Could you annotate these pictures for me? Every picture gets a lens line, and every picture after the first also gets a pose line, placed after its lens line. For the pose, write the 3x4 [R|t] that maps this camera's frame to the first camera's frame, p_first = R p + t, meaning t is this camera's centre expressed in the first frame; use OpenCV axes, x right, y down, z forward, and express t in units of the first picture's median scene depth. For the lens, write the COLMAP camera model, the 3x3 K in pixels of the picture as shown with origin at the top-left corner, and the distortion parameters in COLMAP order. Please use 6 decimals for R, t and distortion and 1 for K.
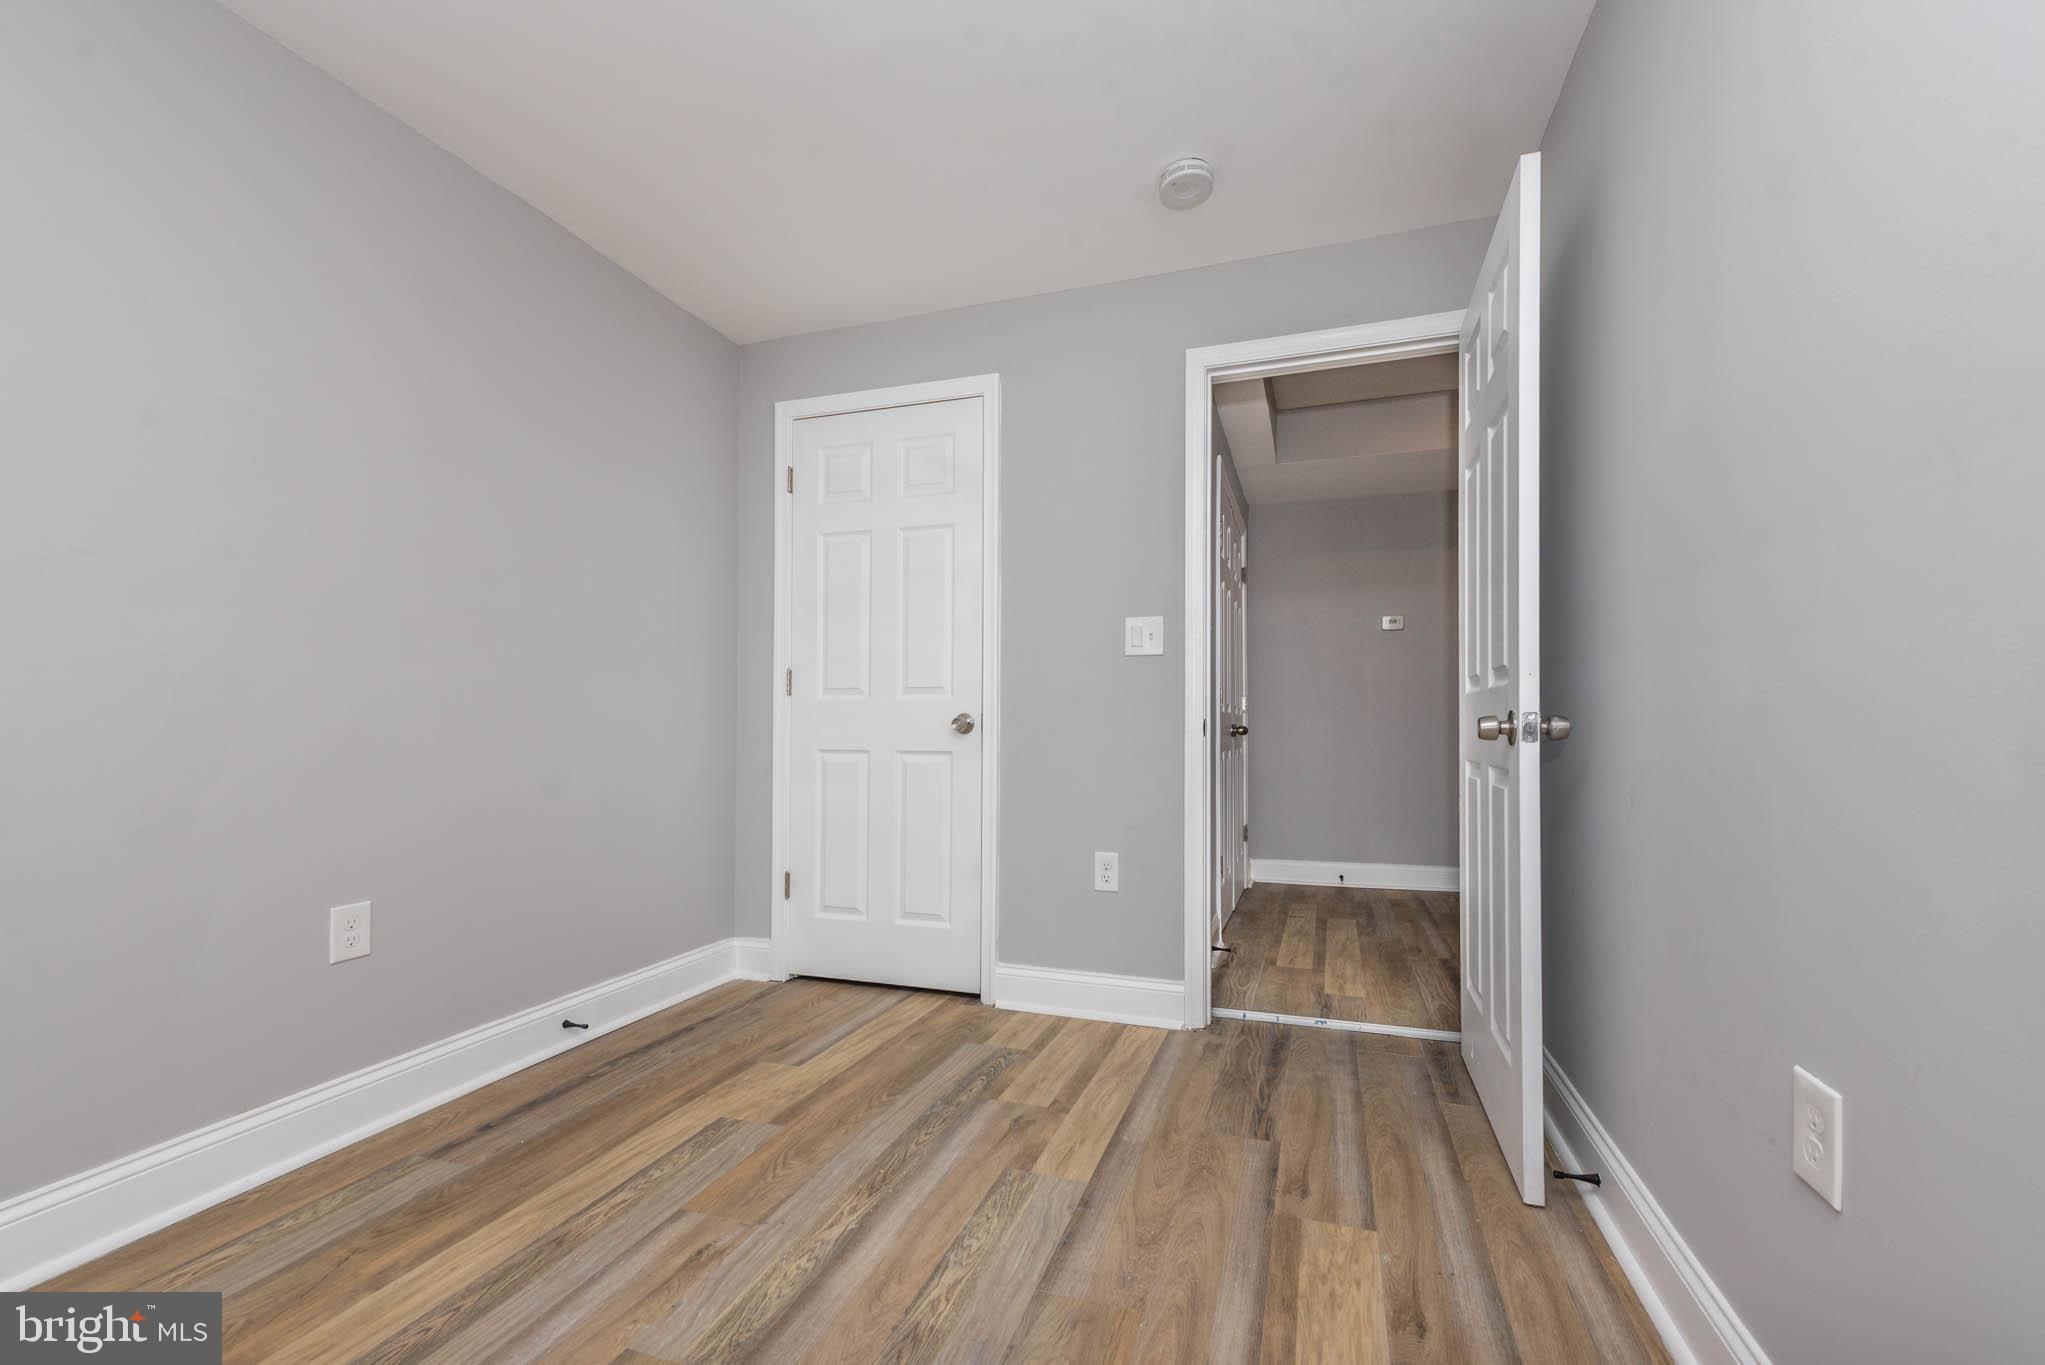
lens RADIAL K [[838.0, 0, 1032.8], [0, 838.0, 702.9], [0, 0, 1]] dist [0.002164, -0.000162]
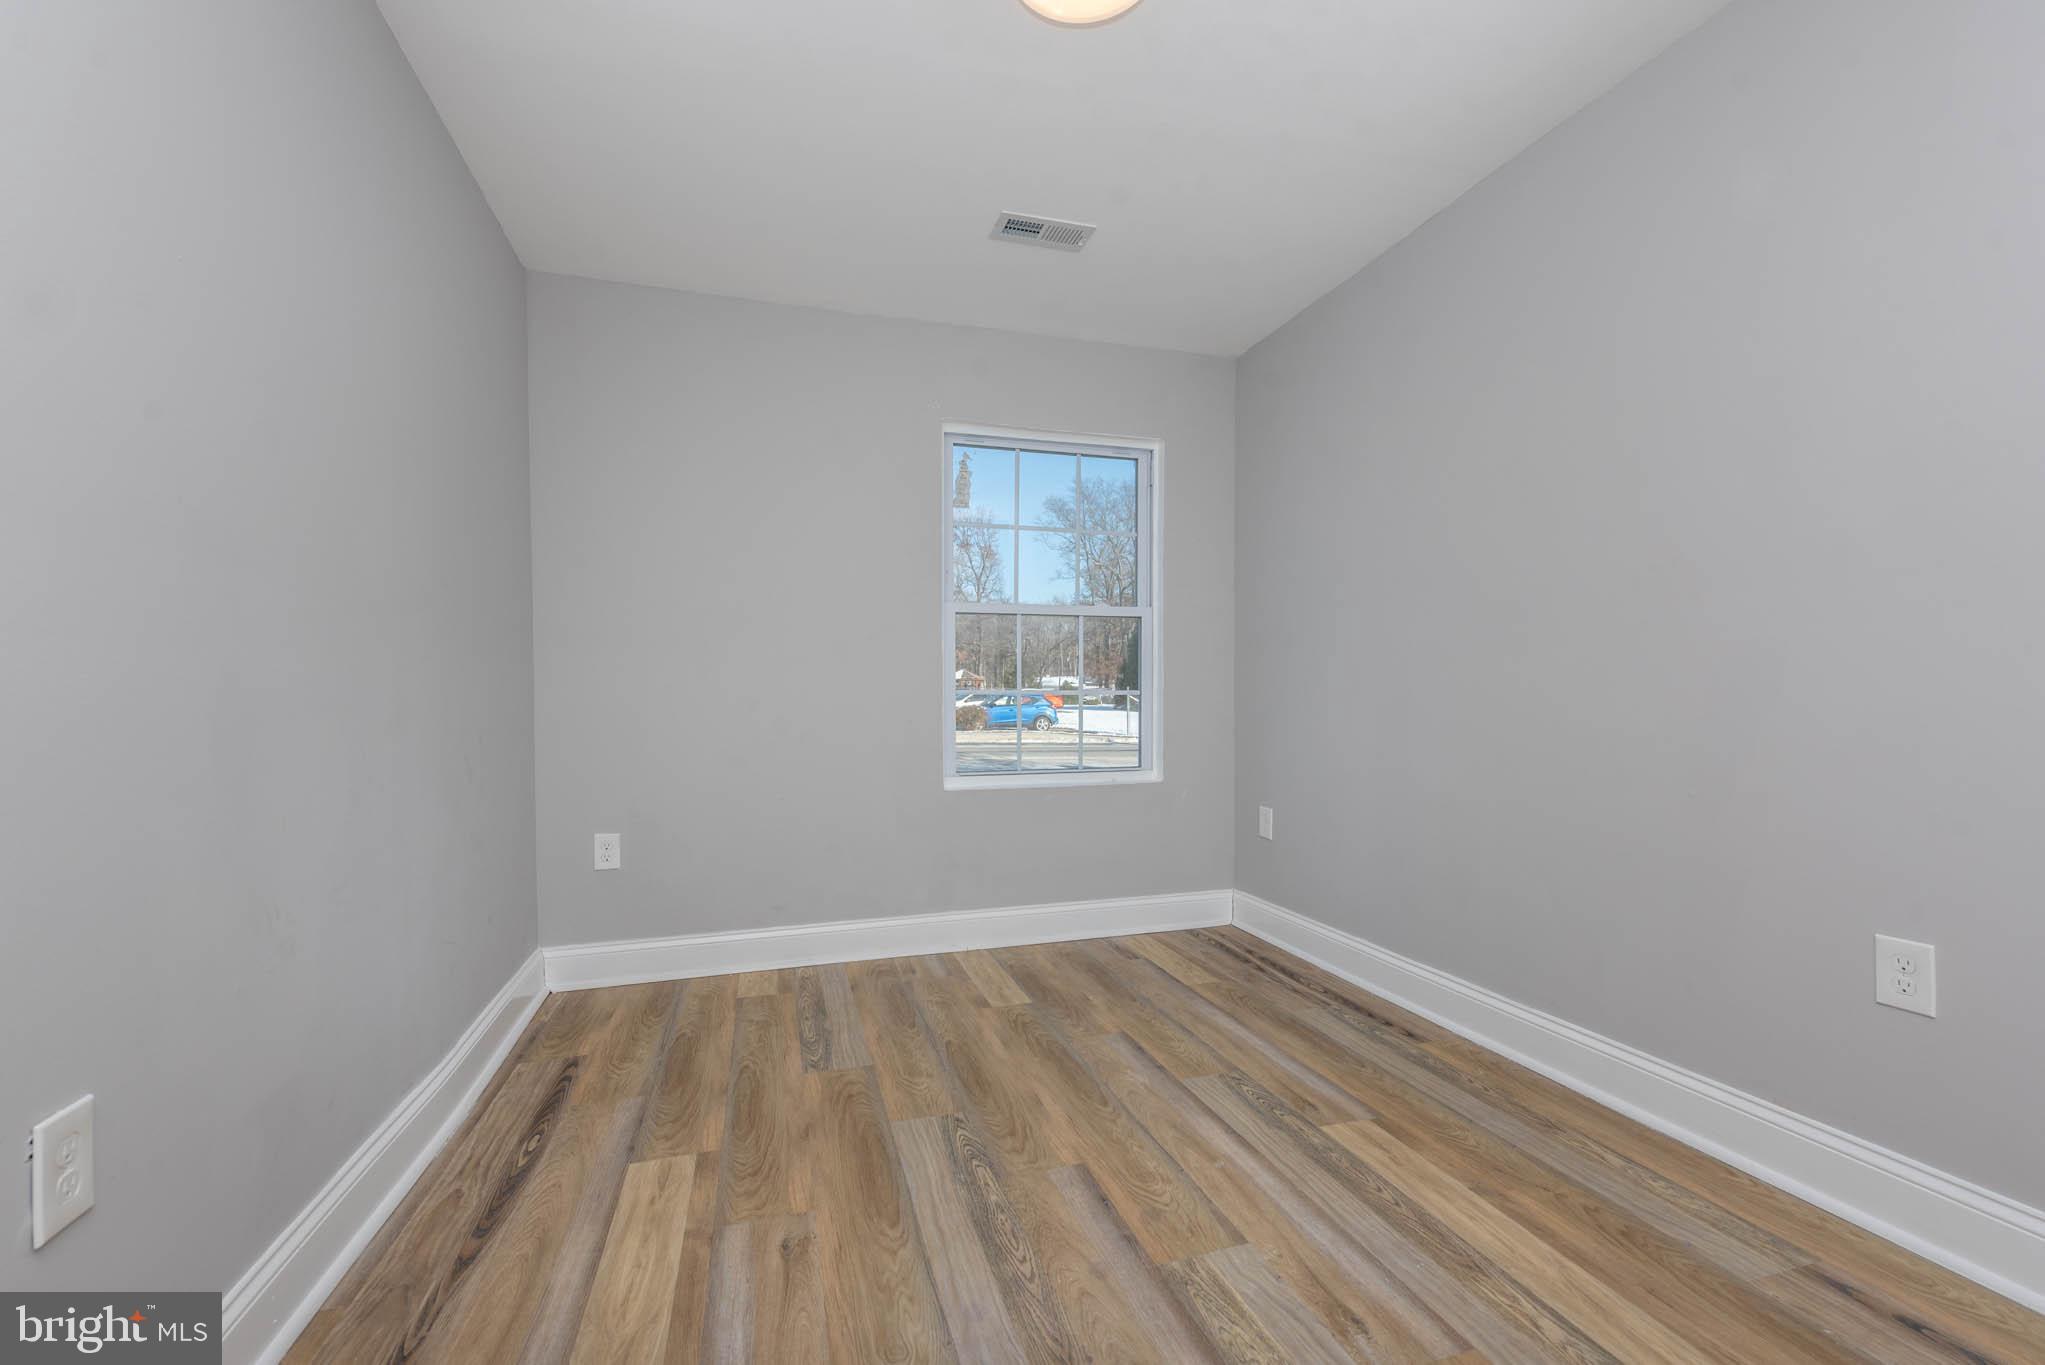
lens RADIAL K [[838.0, 0, 1032.8], [0, 838.0, 702.9], [0, 0, 1]] dist [0.002164, -0.000162]
pose [[-0.801475, 0.011426, -0.597920, 0.367332], [0.020349, 0.999760, -0.008172, 0.016161], [0.597682, -0.018717, -0.801514, 1.449450]]
